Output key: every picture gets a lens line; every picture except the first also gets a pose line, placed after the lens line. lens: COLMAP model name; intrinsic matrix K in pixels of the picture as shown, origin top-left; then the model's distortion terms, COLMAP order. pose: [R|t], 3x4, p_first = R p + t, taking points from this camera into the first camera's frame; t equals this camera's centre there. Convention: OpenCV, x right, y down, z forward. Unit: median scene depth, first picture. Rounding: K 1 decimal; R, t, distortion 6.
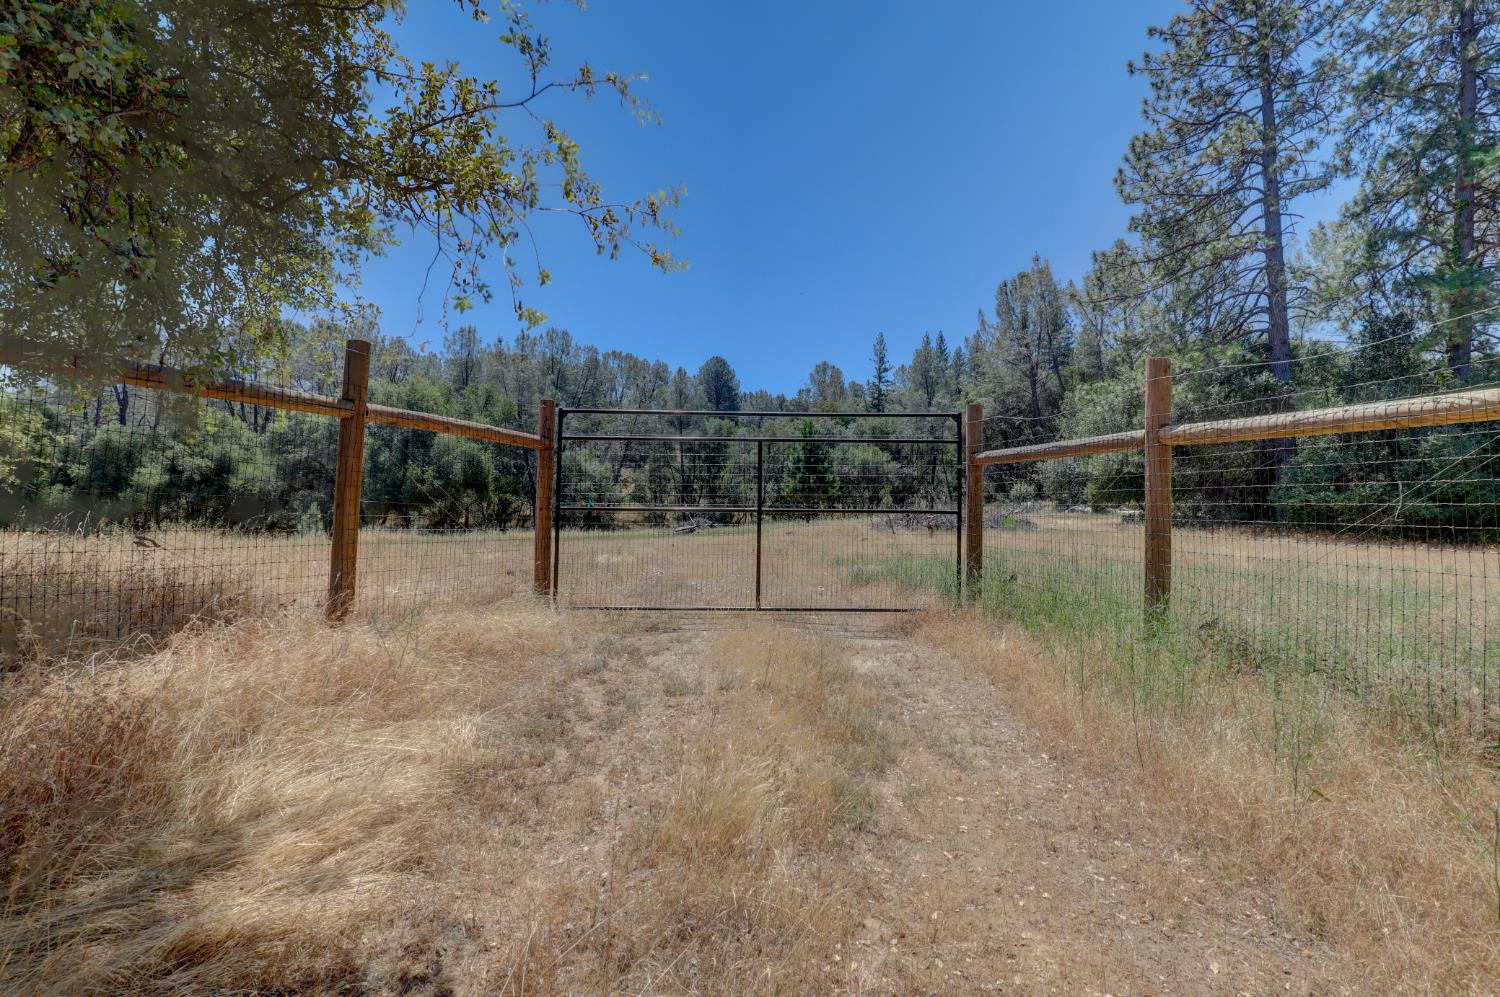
lens RADIAL K [[688.7, 0, 759.1], [0, 688.7, 511.1], [0, 0, 1]] dist [-0.036408, 0.007062]
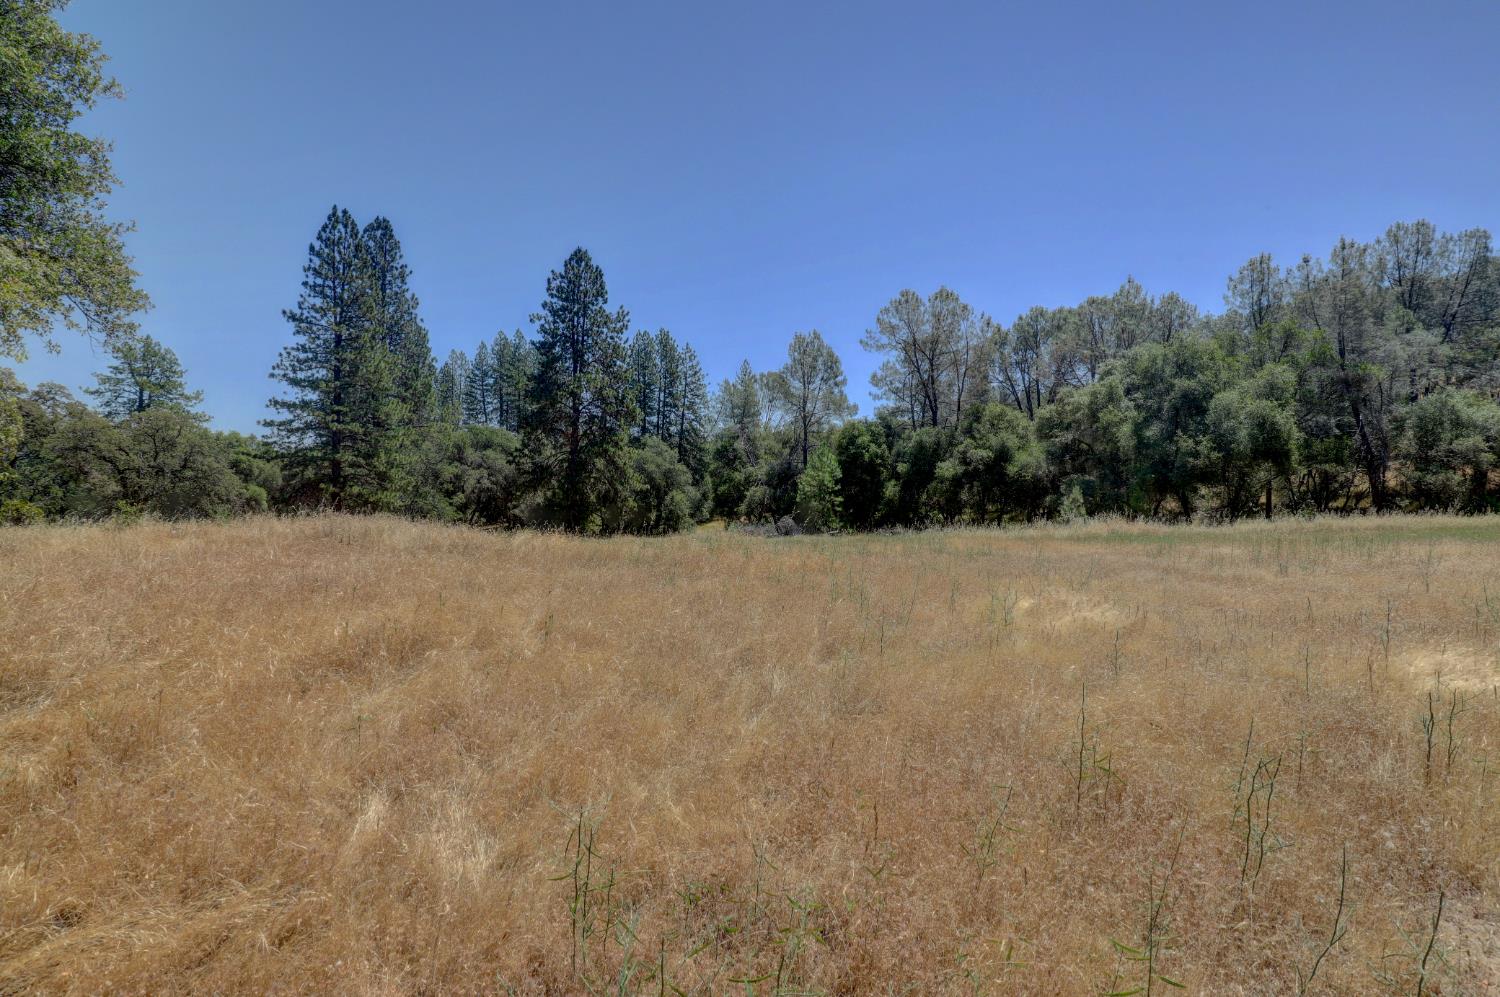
lens RADIAL K [[688.7, 0, 754.8], [0, 688.7, 506.2], [0, 0, 1]] dist [-0.036408, 0.007062]
pose [[0.475434, -0.013586, -0.879646, -0.020329], [0.032725, 0.999462, 0.002251, -0.001148], [0.879142, -0.029857, 0.475623, 0.102676]]
